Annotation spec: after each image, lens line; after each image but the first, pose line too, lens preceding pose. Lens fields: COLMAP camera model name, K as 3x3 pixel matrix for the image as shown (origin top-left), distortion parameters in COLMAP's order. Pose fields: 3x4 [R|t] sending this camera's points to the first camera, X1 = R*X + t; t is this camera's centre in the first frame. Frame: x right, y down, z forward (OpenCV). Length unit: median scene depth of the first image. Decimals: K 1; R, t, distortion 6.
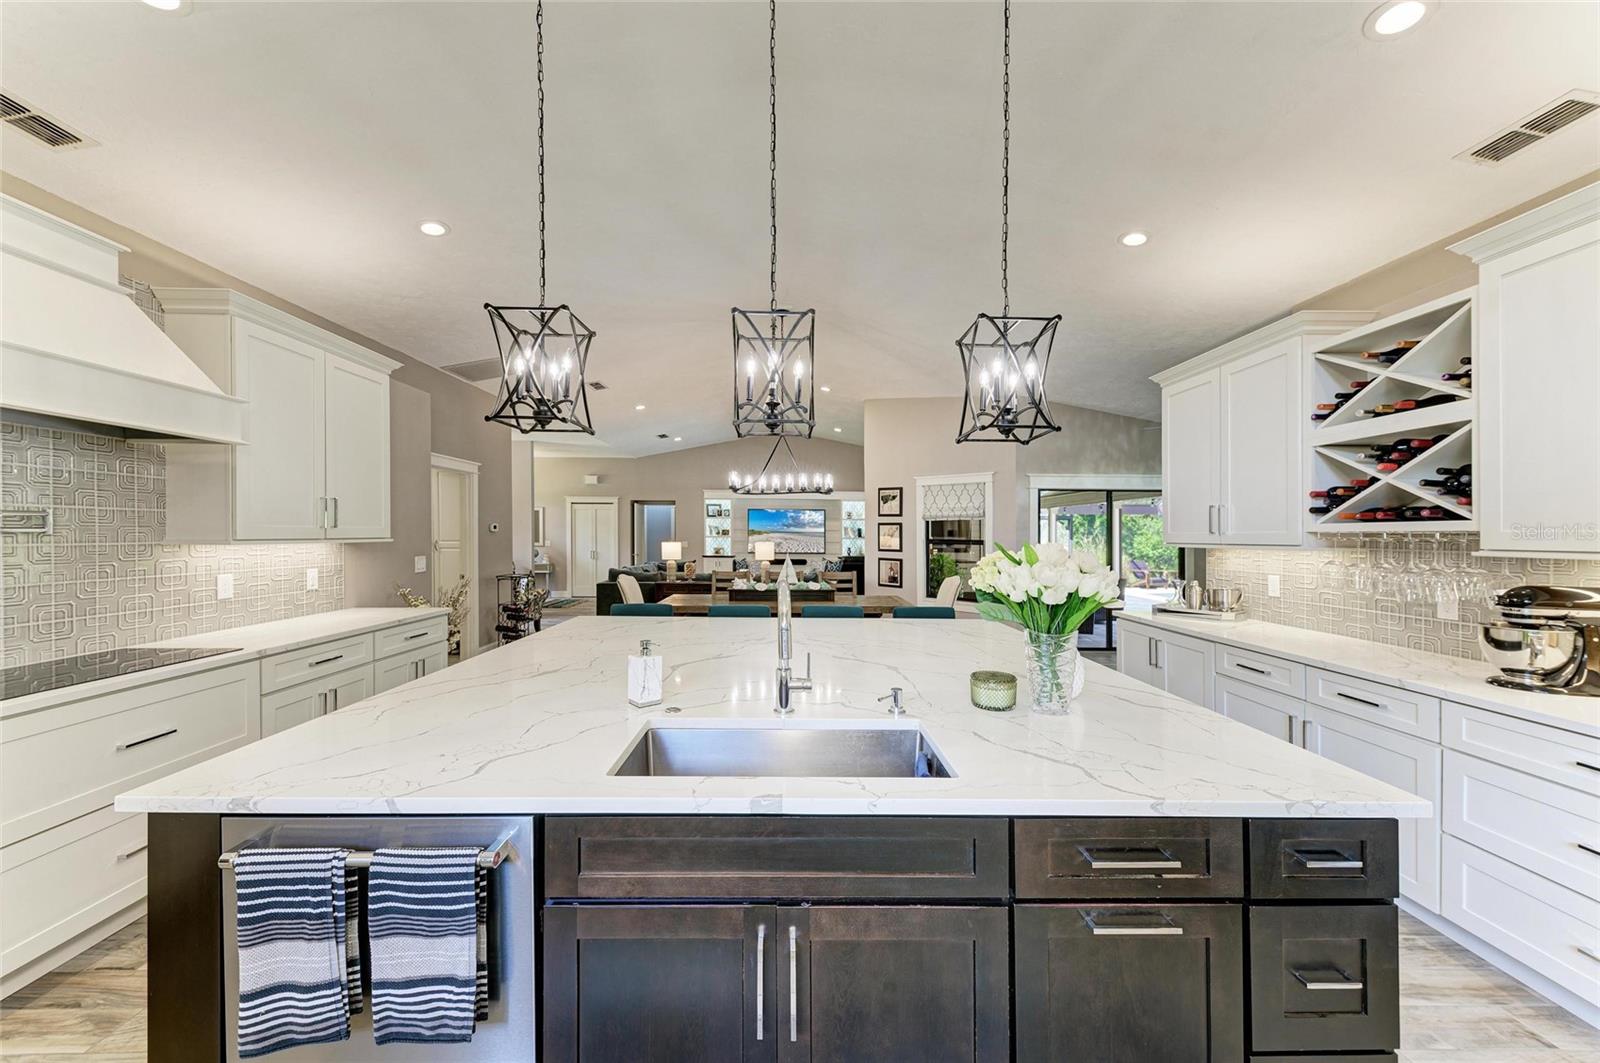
lens RADIAL K [[588.6, 0, 798.8], [0, 588.6, 534.8], [0, 0, 1]] dist [0.014227, -0.004148]
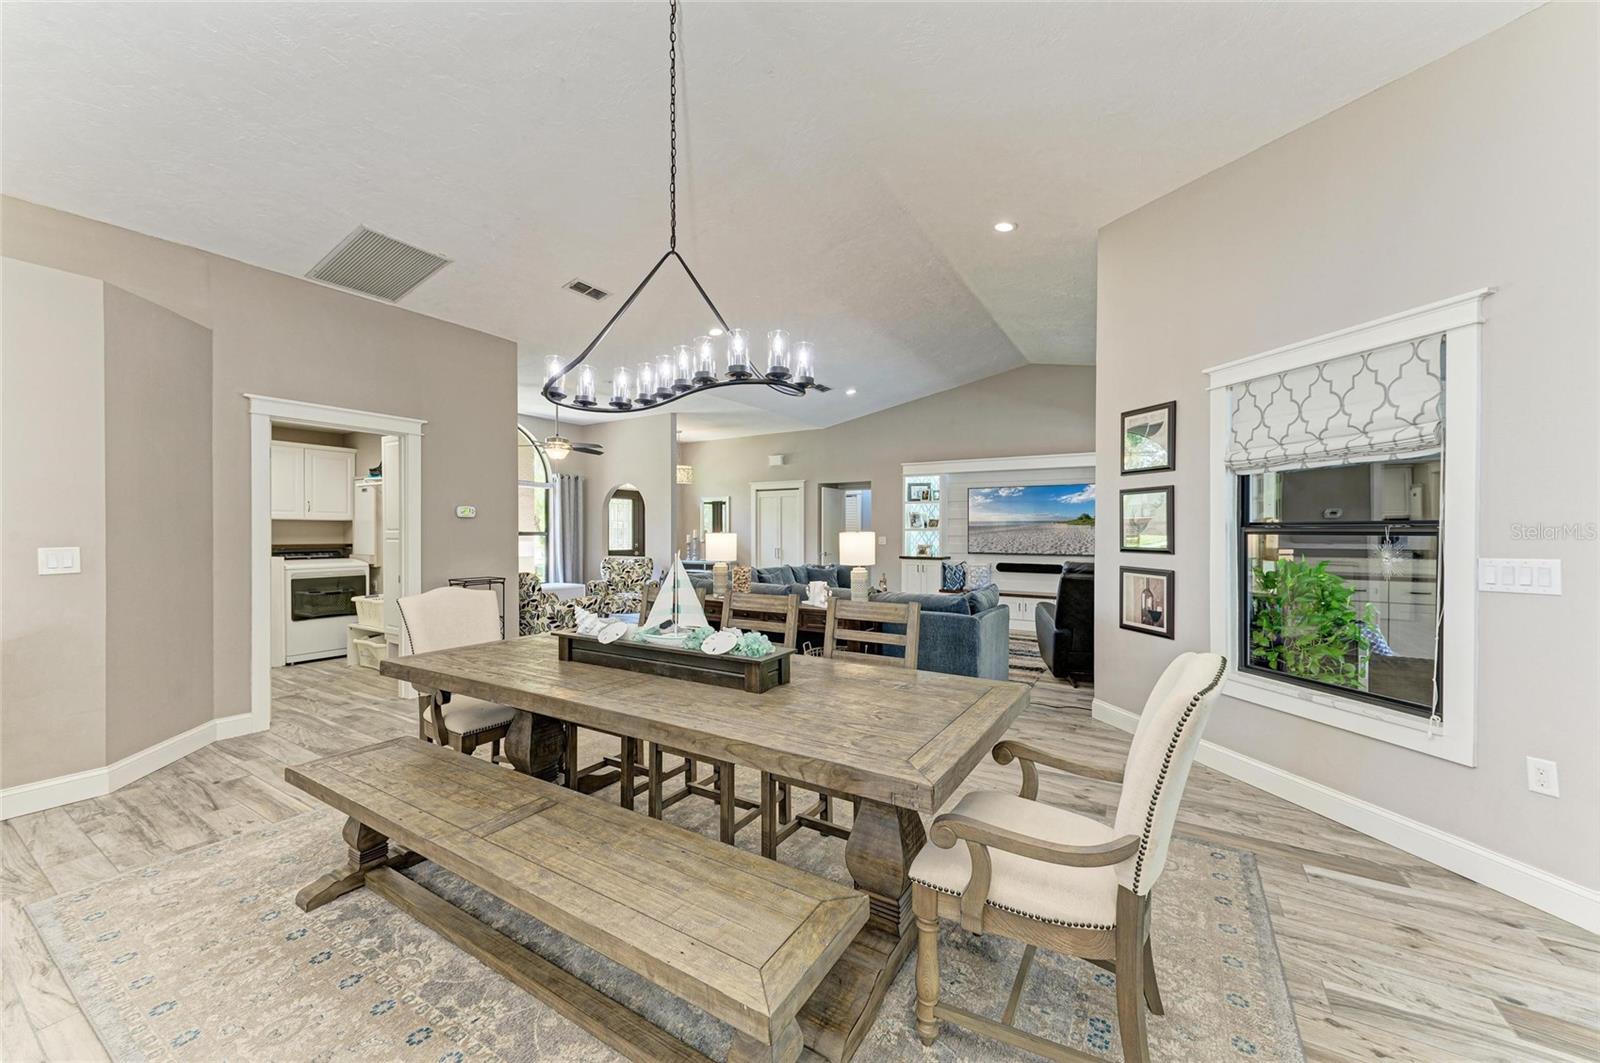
lens RADIAL K [[596.0, 0, 797.1], [0, 596.0, 534.4], [0, 0, 1]] dist [0.007931, 0.000005]
pose [[0.840915, -0.001966, -0.541163, 0.203926], [0.001702, 0.999998, -0.000989, 0.016632], [0.541164, -0.000090, 0.840917, 0.560606]]
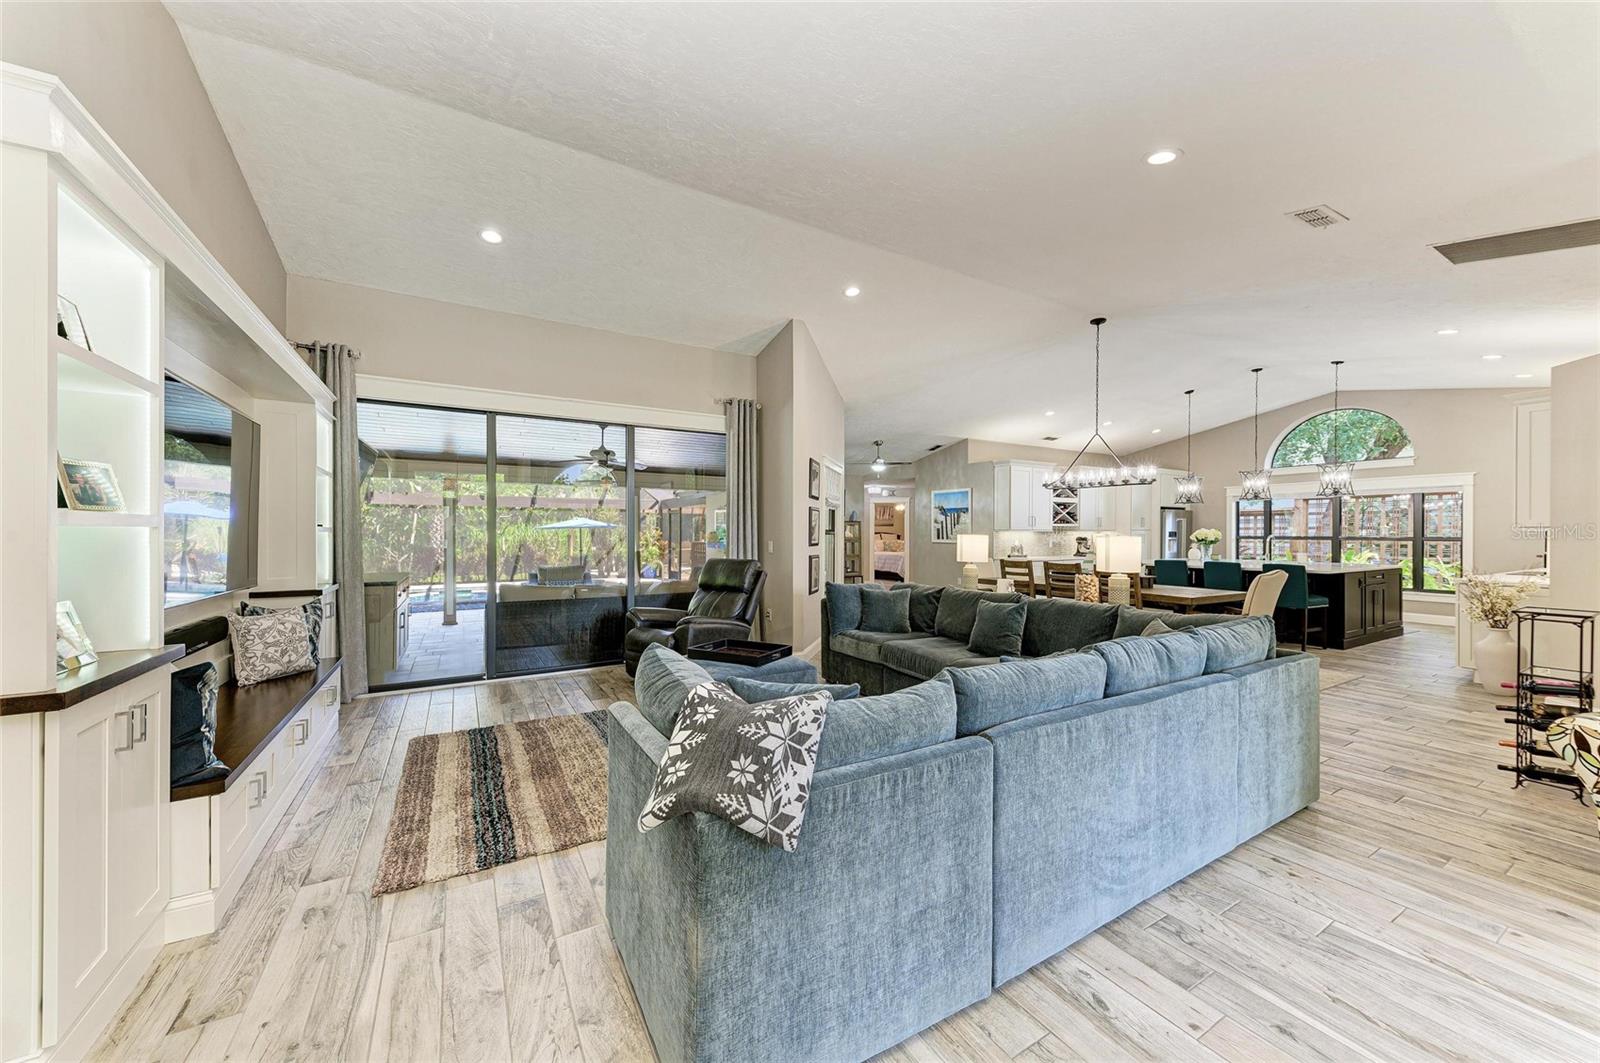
lens RADIAL K [[574.6, 0, 801.1], [0, 574.6, 534.1], [0, 0, 1]] dist [0.018540, -0.007135]
pose [[-0.493198, -0.008270, 0.869878, -0.544079], [-0.003437, 0.999966, 0.007558, 0.009259], [-0.869910, 0.000738, -0.493209, 1.586800]]
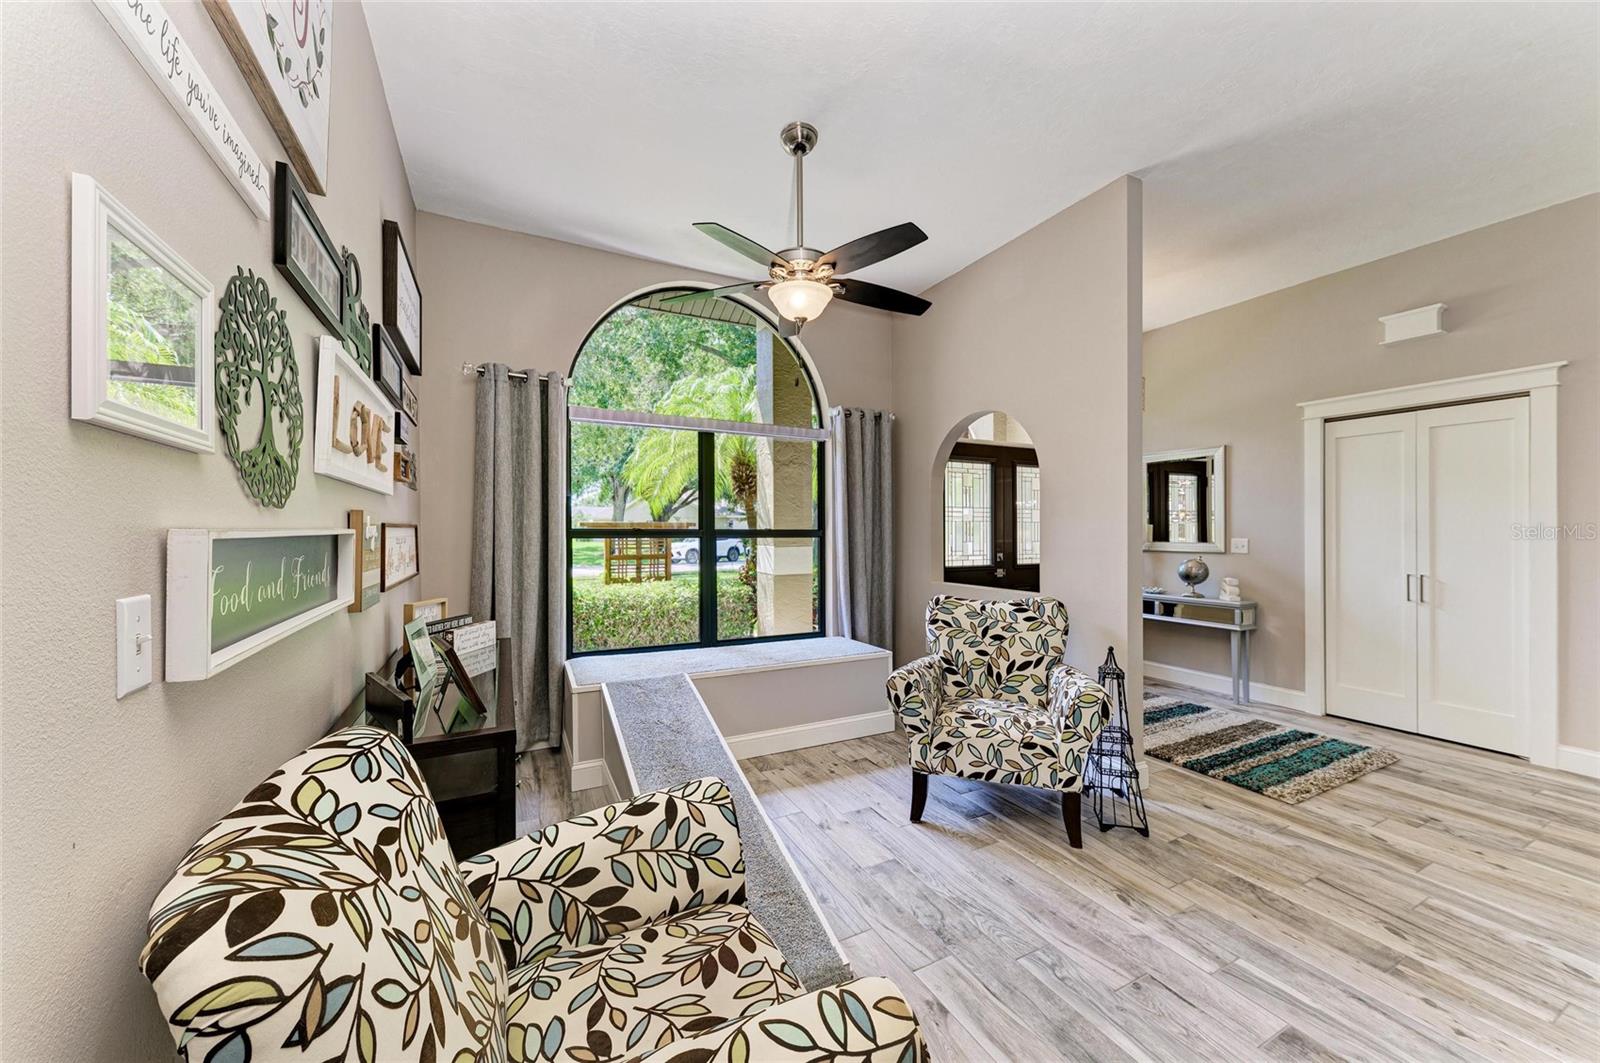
lens RADIAL K [[586.3, 0, 801.4], [0, 586.3, 534.0], [0, 0, 1]] dist [0.016704, -0.003734]
pose [[0.443474, -0.000223, -0.896287, -0.389813], [0.000986, 0.999999, 0.000238, 0.013327], [0.896287, -0.000989, 0.443474, 1.048637]]
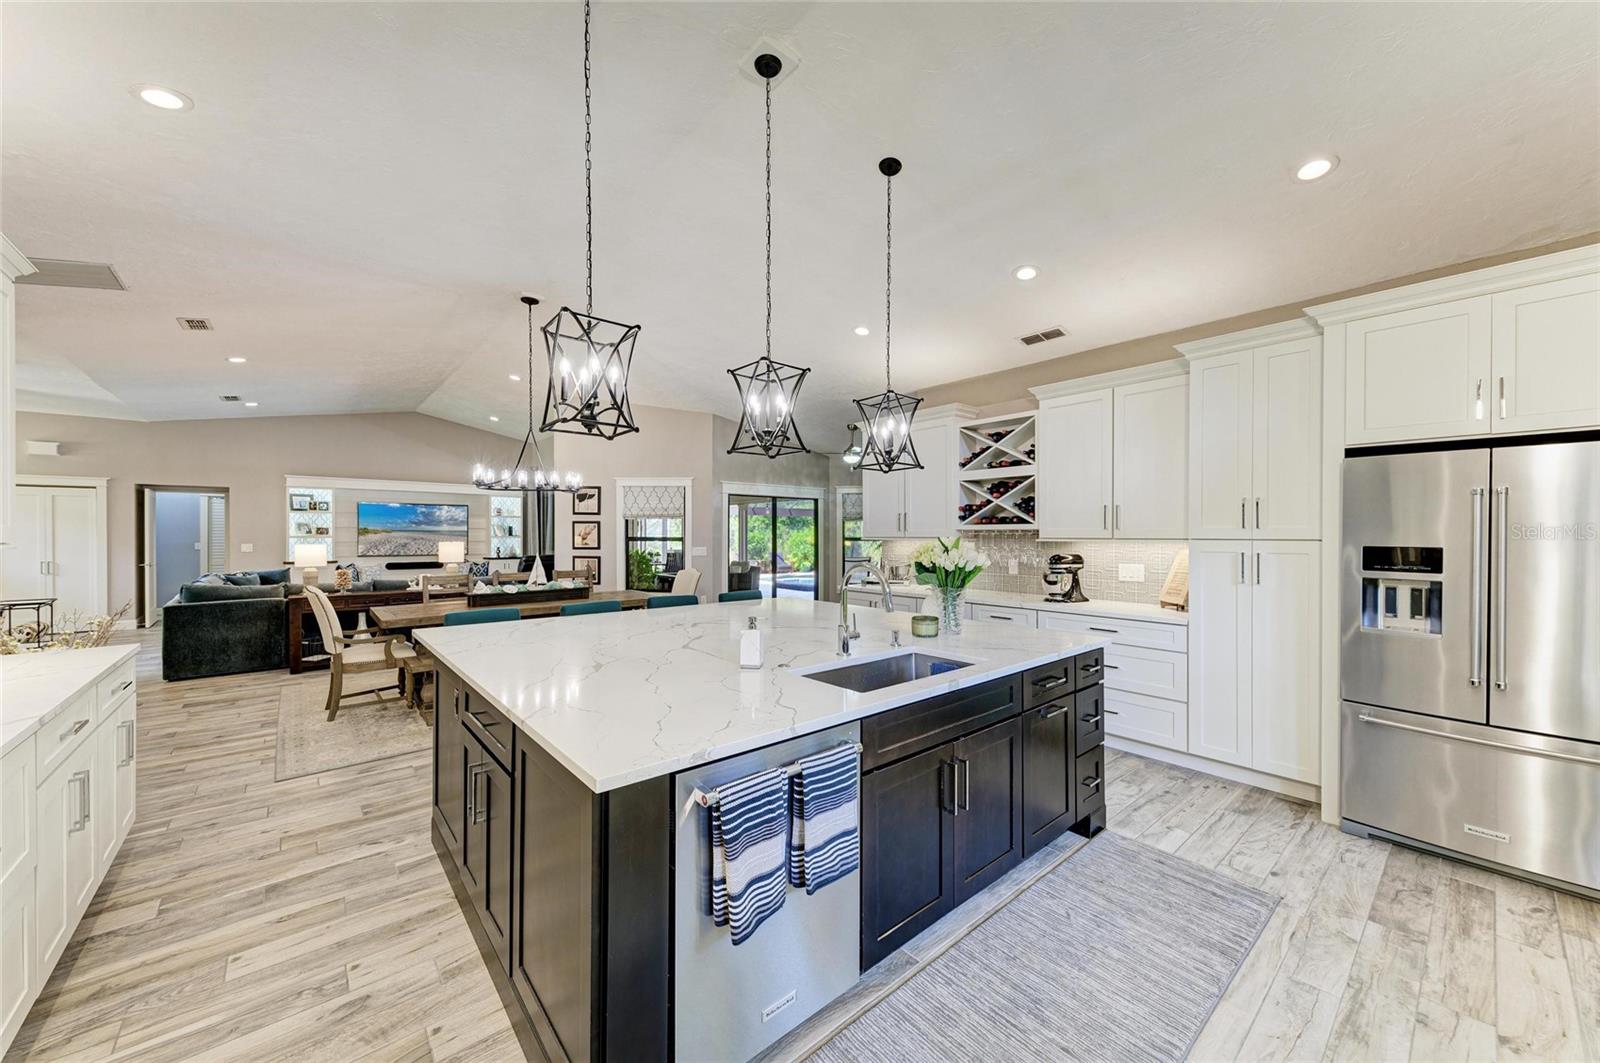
lens RADIAL K [[582.7, 0, 807.2], [0, 582.7, 535.2], [0, 0, 1]] dist [0.013308, -0.006276]
pose [[0.762246, -0.008197, 0.647235, -0.235644], [0.004945, 0.999964, 0.006841, -0.001153], [-0.647268, -0.002014, 0.762260, -0.008011]]
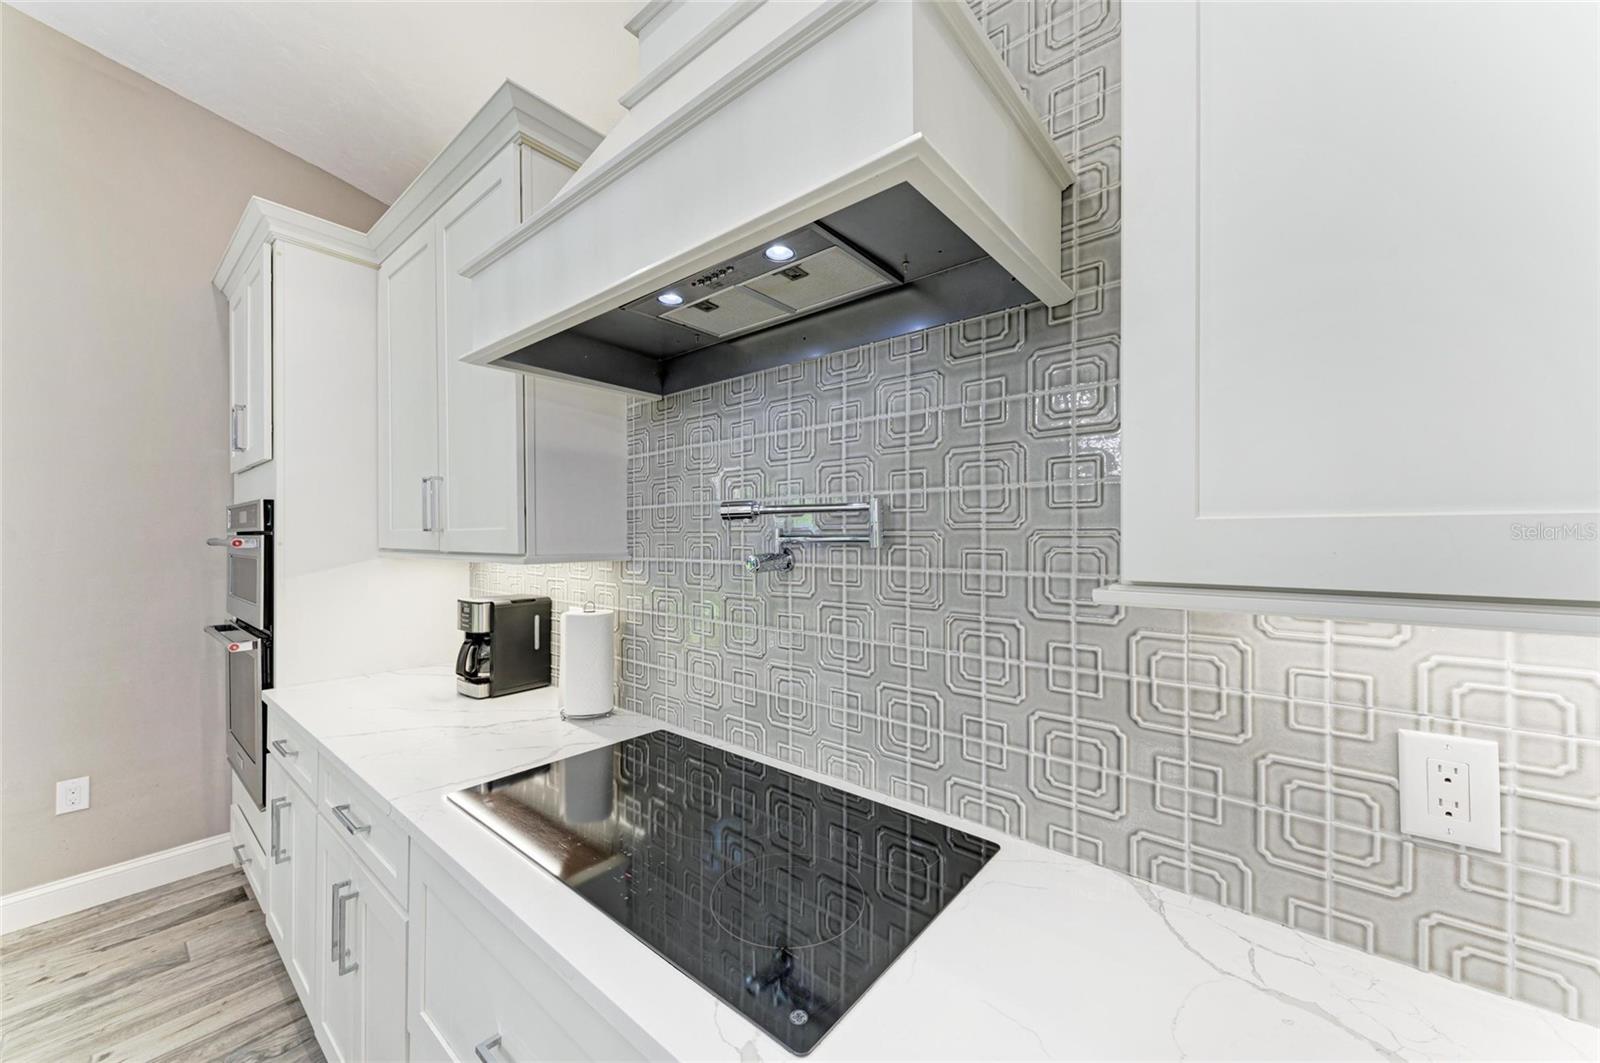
lens RADIAL K [[588.6, 0, 798.8], [0, 588.6, 534.8], [0, 0, 1]] dist [0.014227, -0.004148]
pose [[-0.652305, -0.002919, -0.757951, -0.264531], [-0.000872, 0.999995, -0.003101, -0.002208], [0.757956, -0.001362, -0.652304, 0.395942]]
